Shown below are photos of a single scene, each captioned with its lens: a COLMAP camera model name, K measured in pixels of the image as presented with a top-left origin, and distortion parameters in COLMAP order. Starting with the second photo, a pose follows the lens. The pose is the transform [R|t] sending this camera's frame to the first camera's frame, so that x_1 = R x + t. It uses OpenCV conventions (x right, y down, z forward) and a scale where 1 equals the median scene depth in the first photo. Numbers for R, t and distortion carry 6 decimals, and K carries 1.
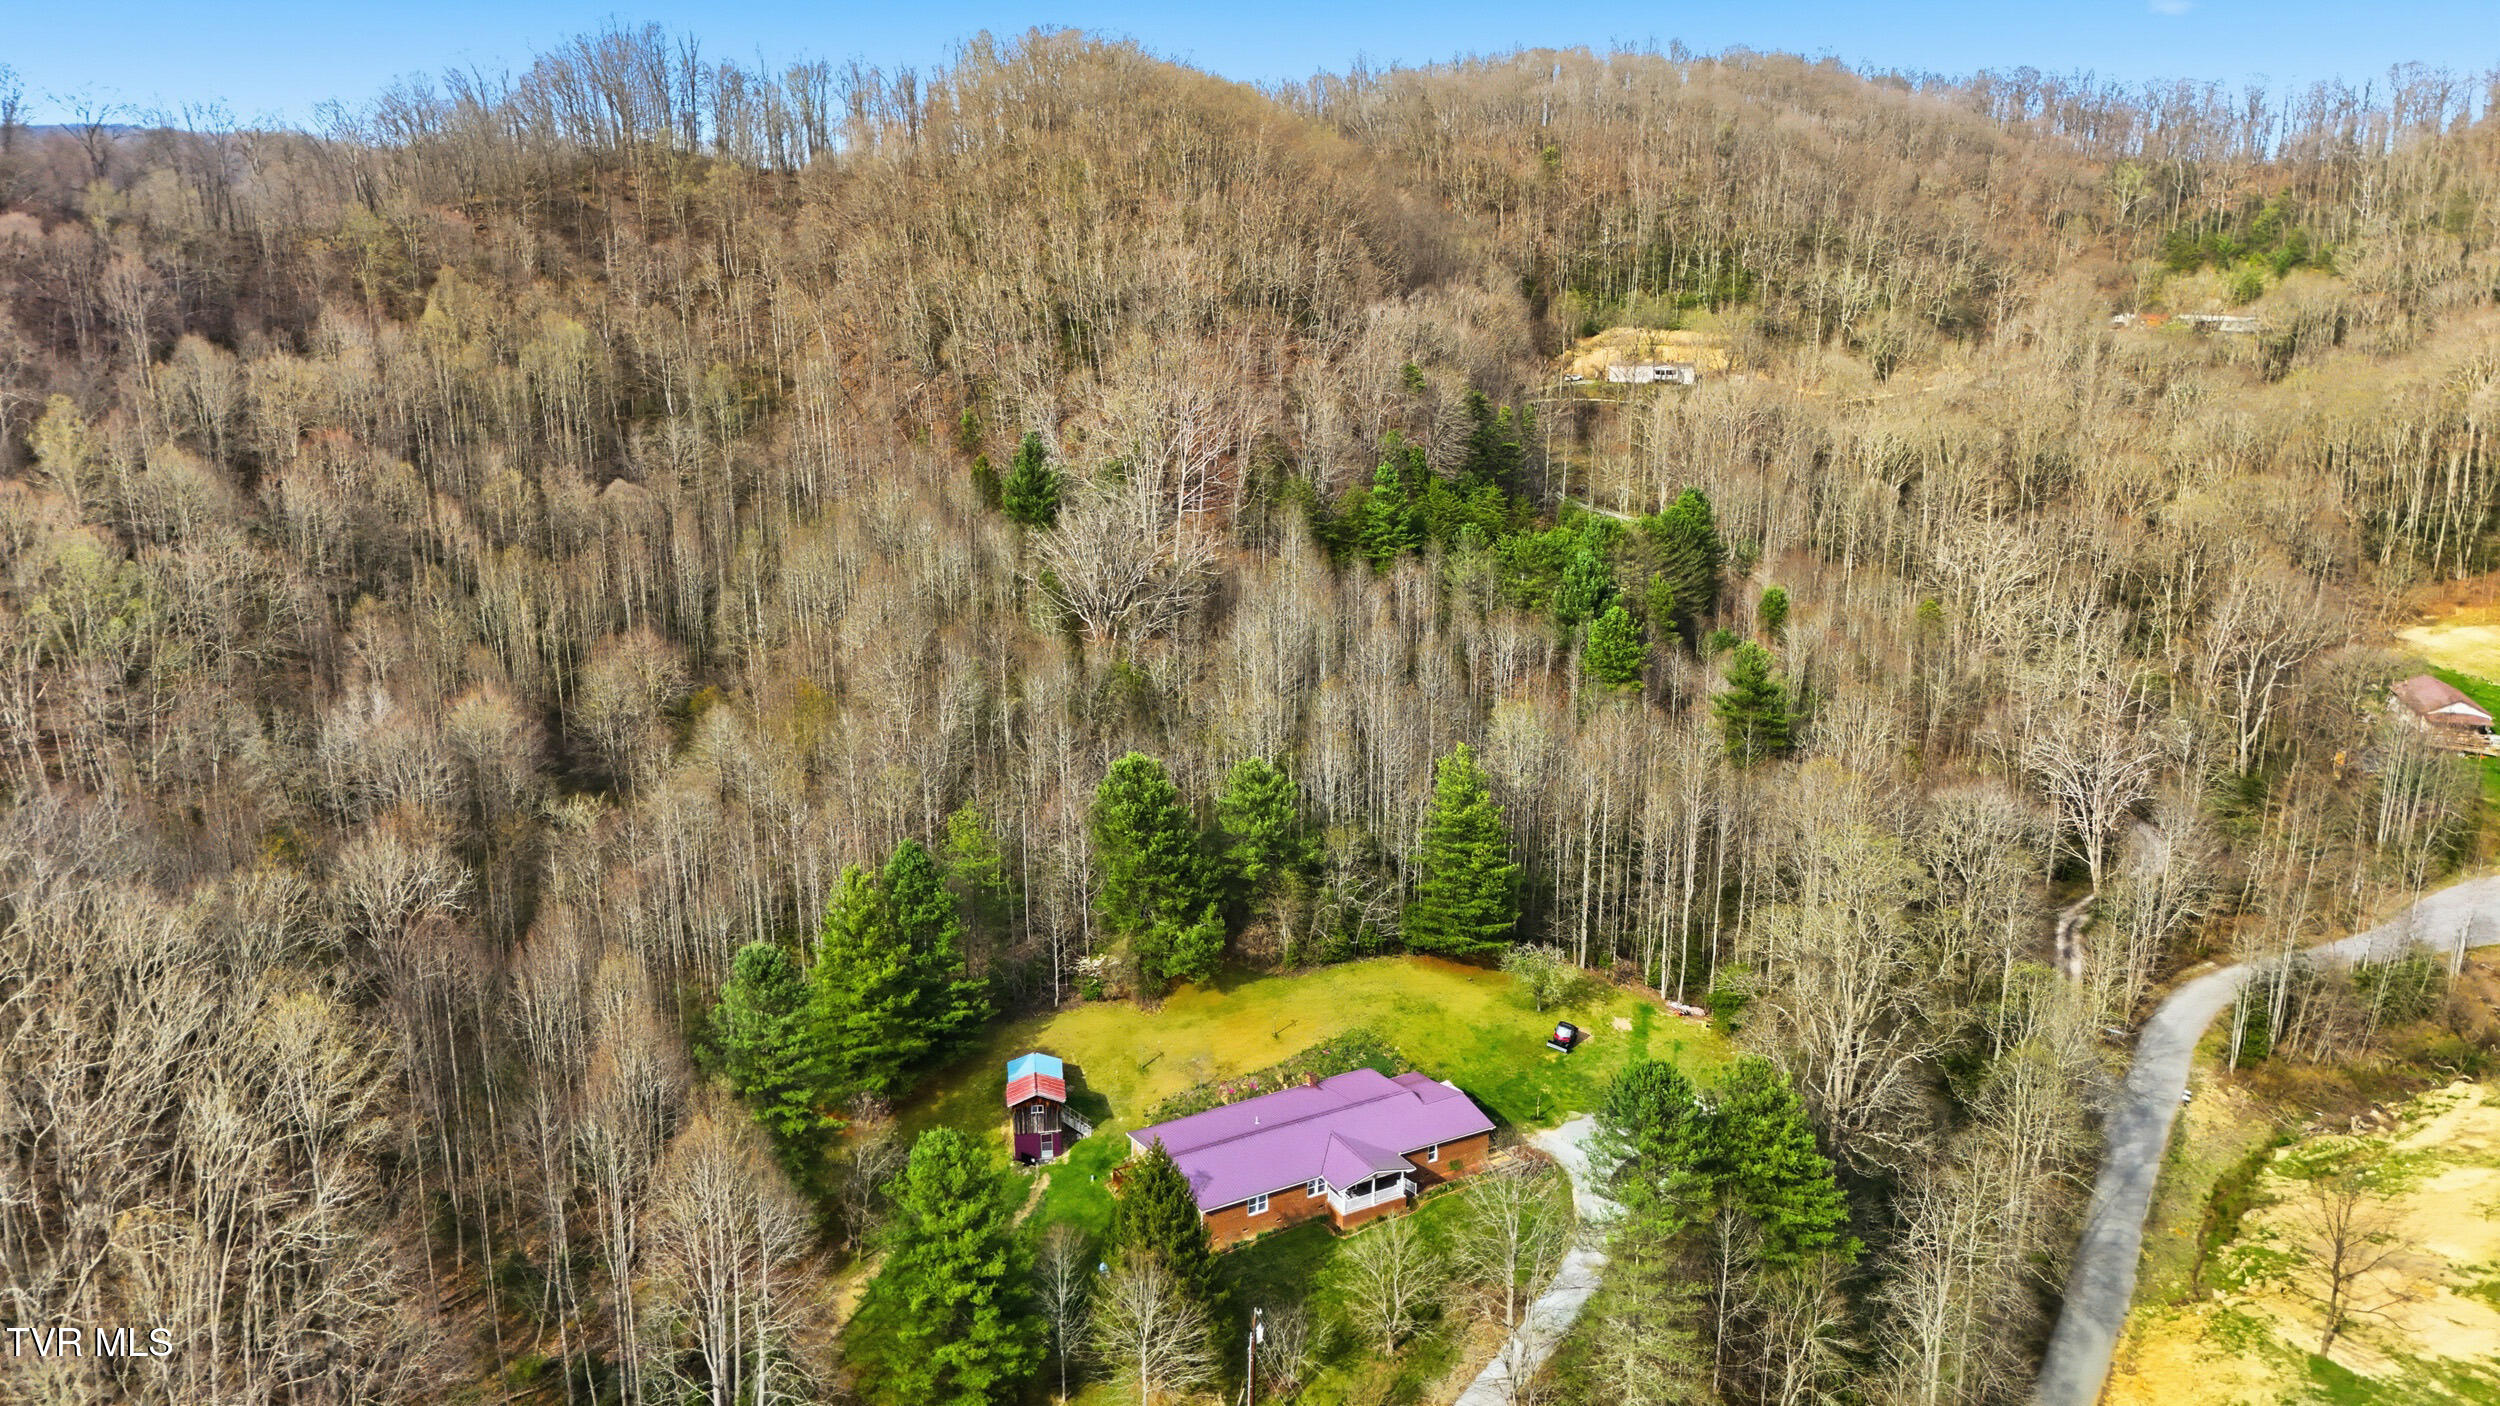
lens RADIAL K [[1839.8, 0, 1250.0], [0, 1839.8, 703.0], [0, 0, 1]] dist [0.062840, 0.000386]
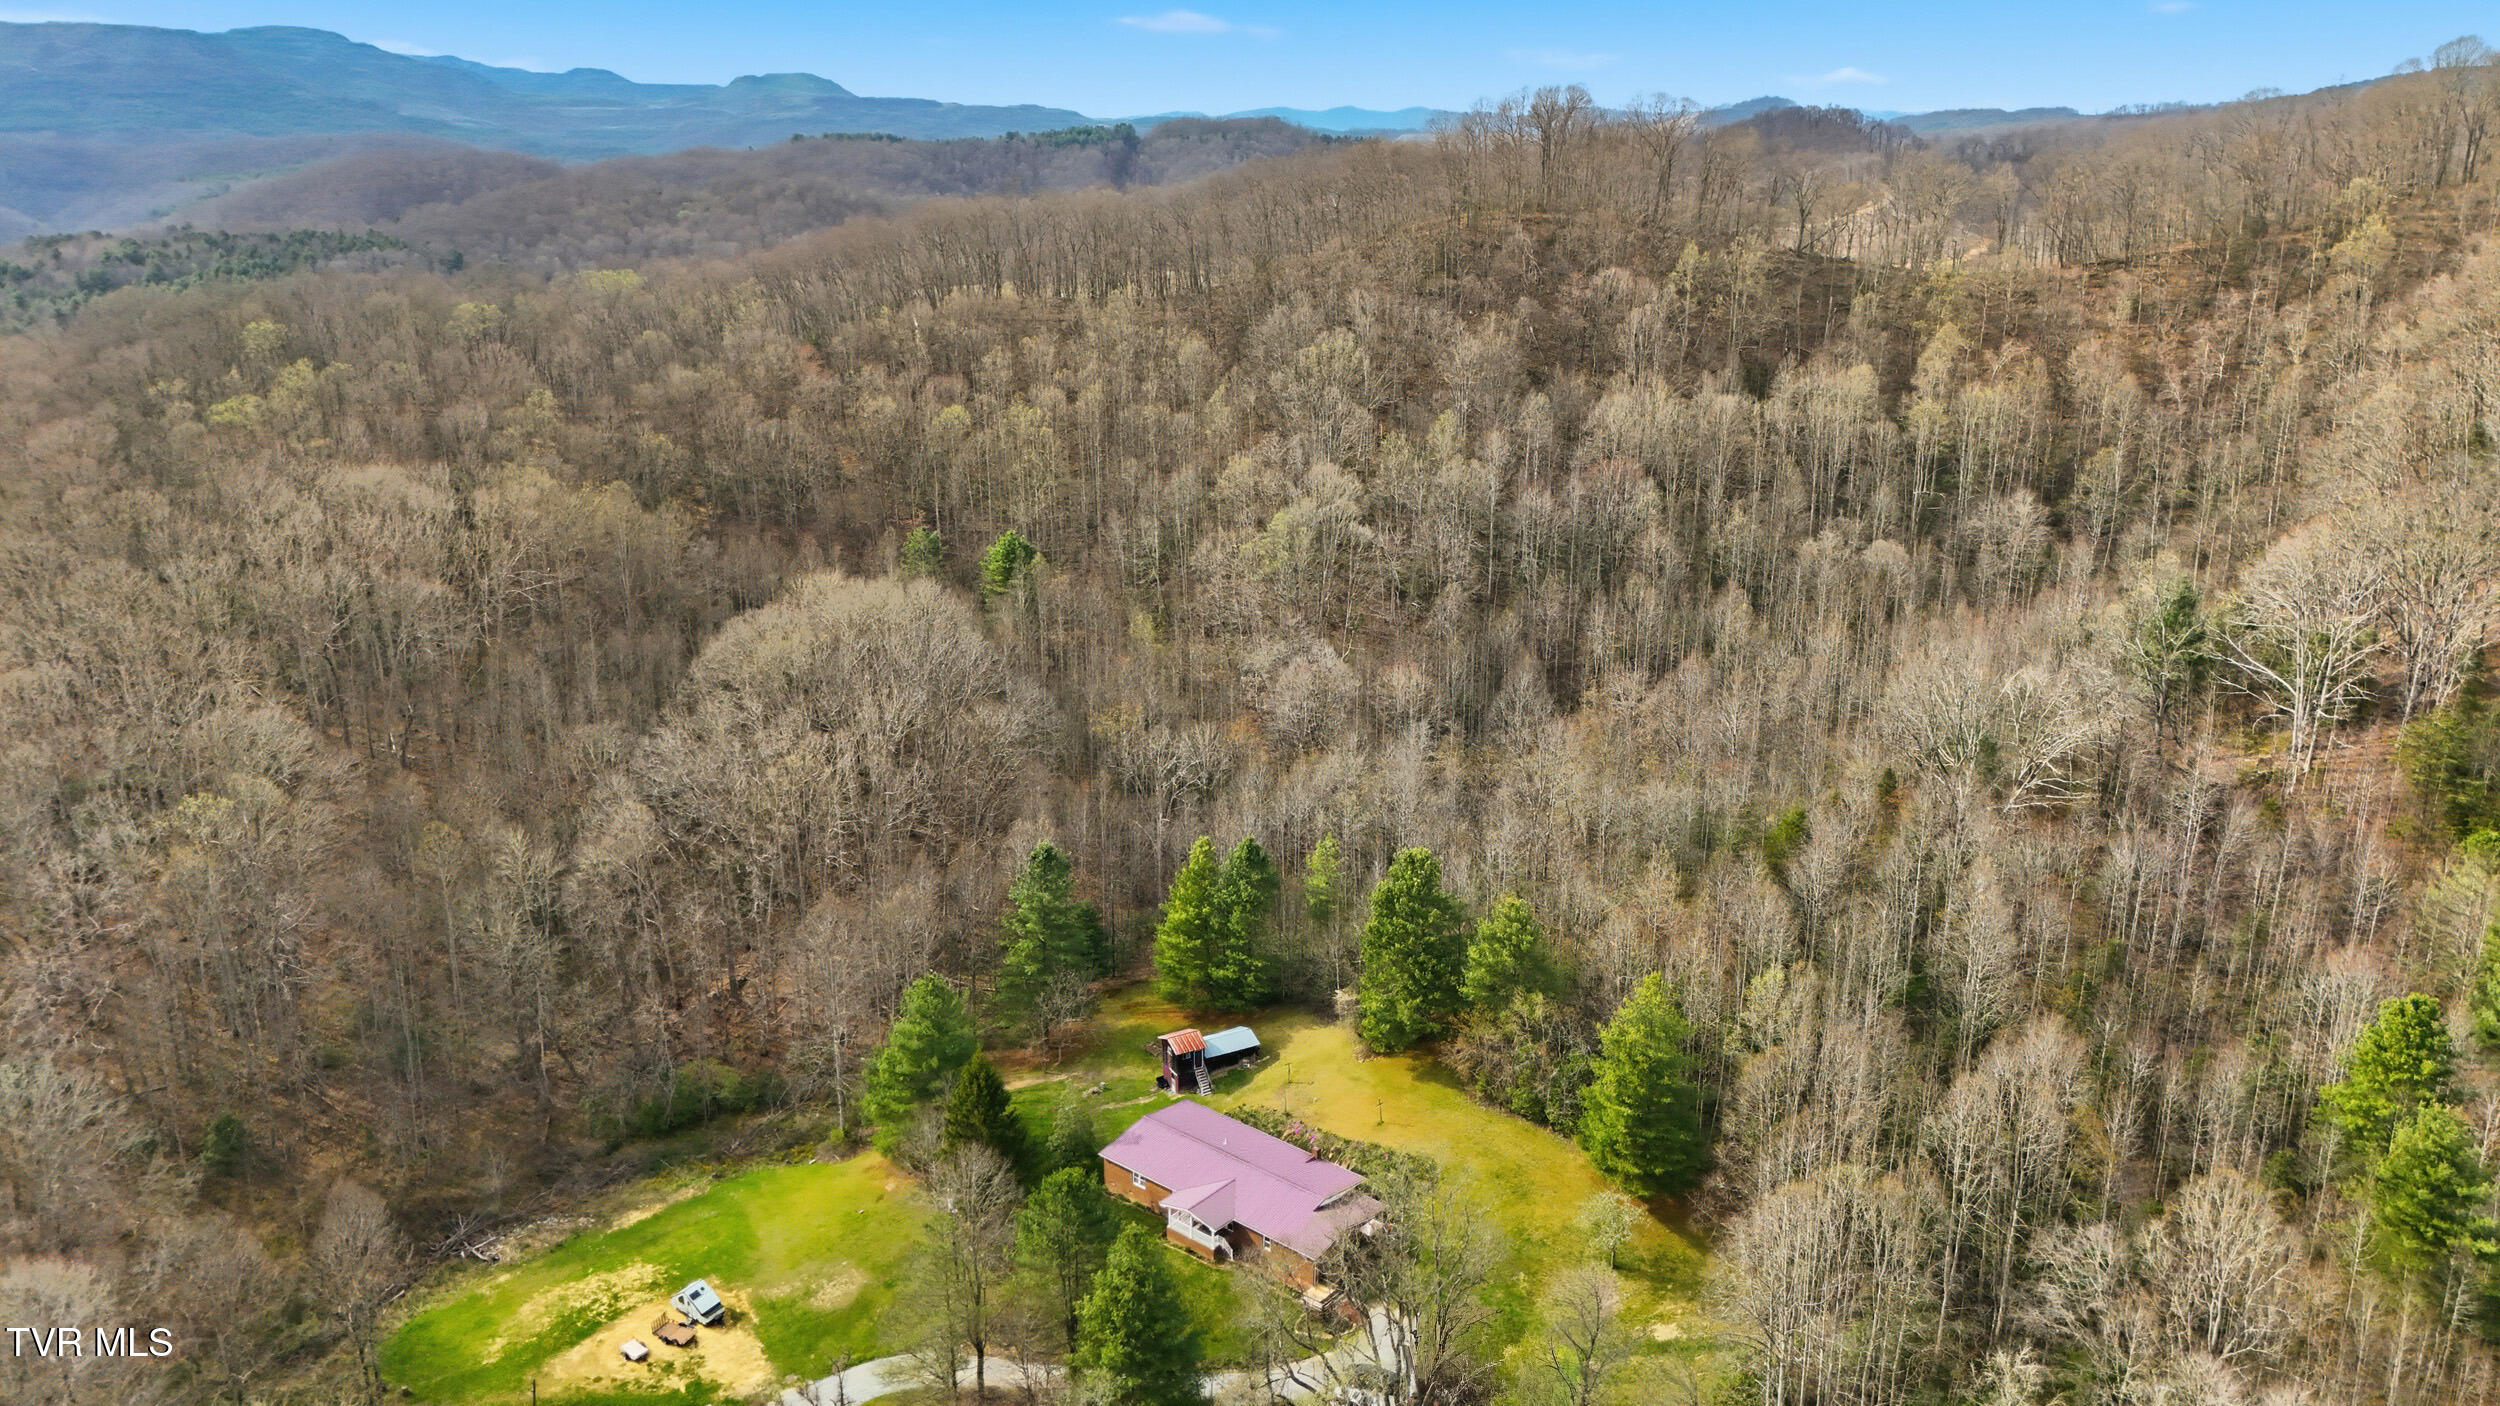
lens RADIAL K [[1839.8, 0, 1250.0], [0, 1839.8, 703.0], [0, 0, 1]] dist [0.062840, 0.000386]
pose [[0.336177, 0.272977, -0.901371, 0.904592], [-0.249471, 0.948696, 0.194266, -0.252310], [0.908157, 0.159558, 0.387029, 0.444957]]
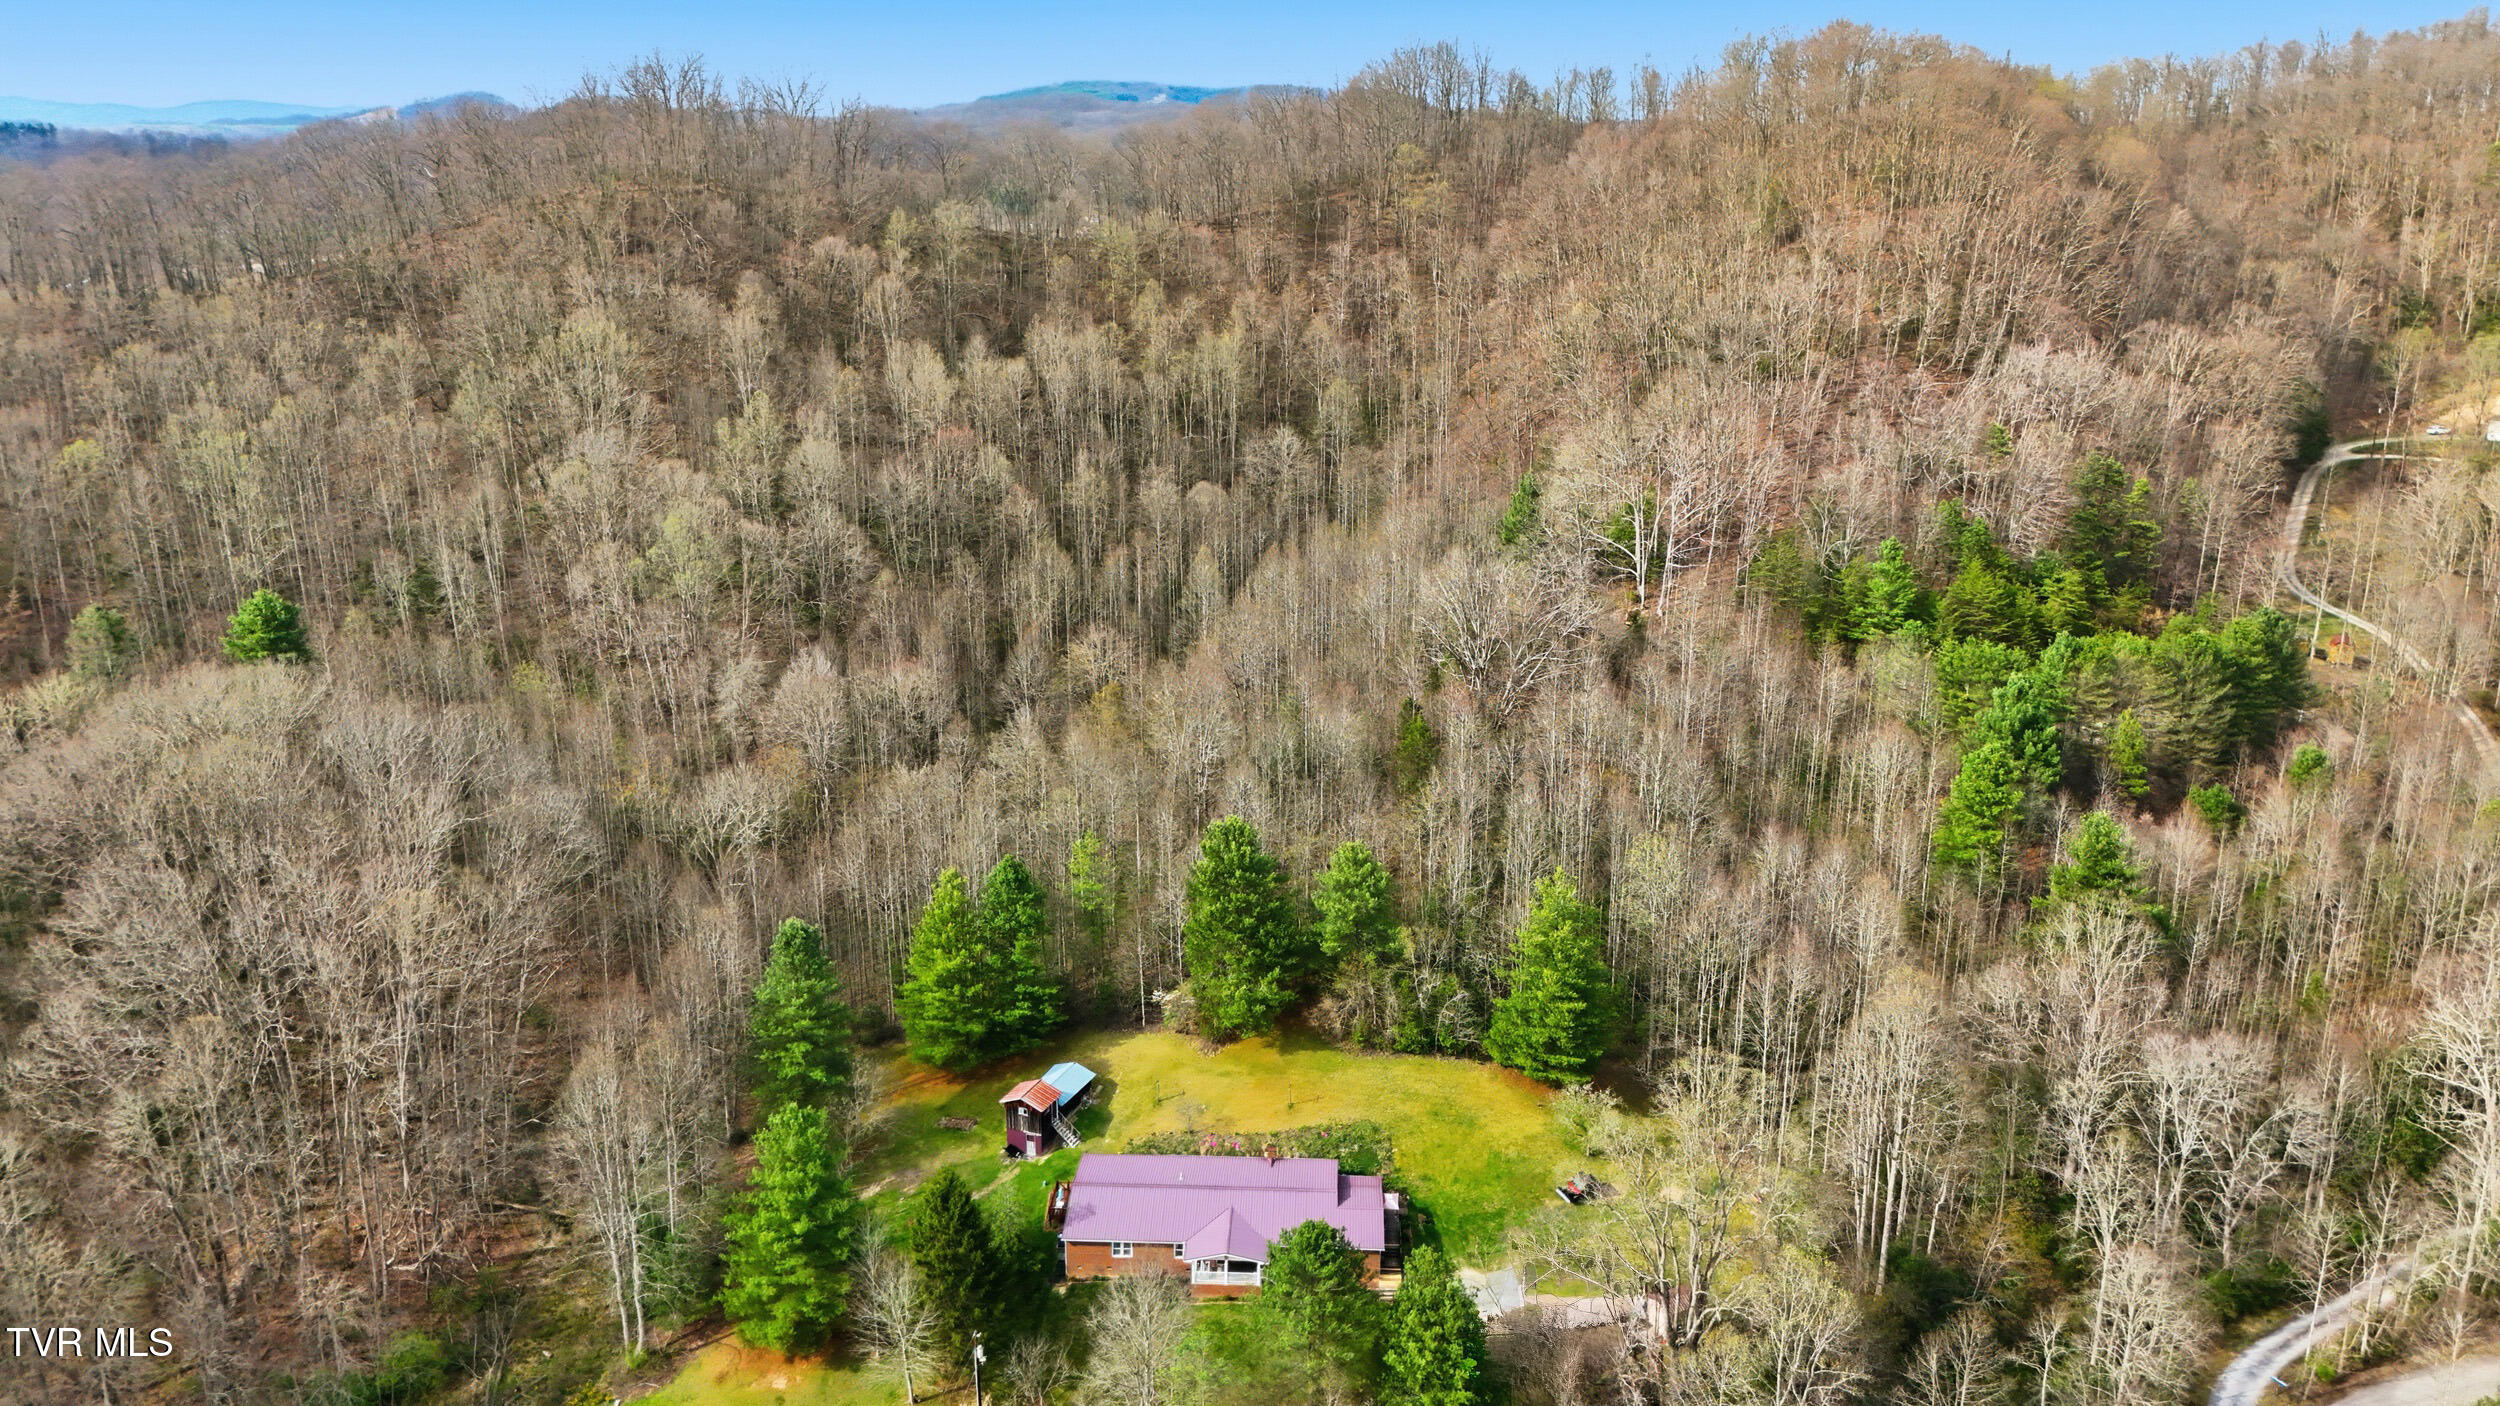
lens RADIAL K [[1847.3, 0, 1250.0], [0, 1847.3, 703.0], [0, 0, 1]] dist [0.118495, 0.000752]
pose [[0.841306, 0.155851, -0.517604, 0.499800], [-0.139703, 0.987693, 0.070325, -0.117332], [0.522194, 0.013145, 0.852725, 0.072273]]
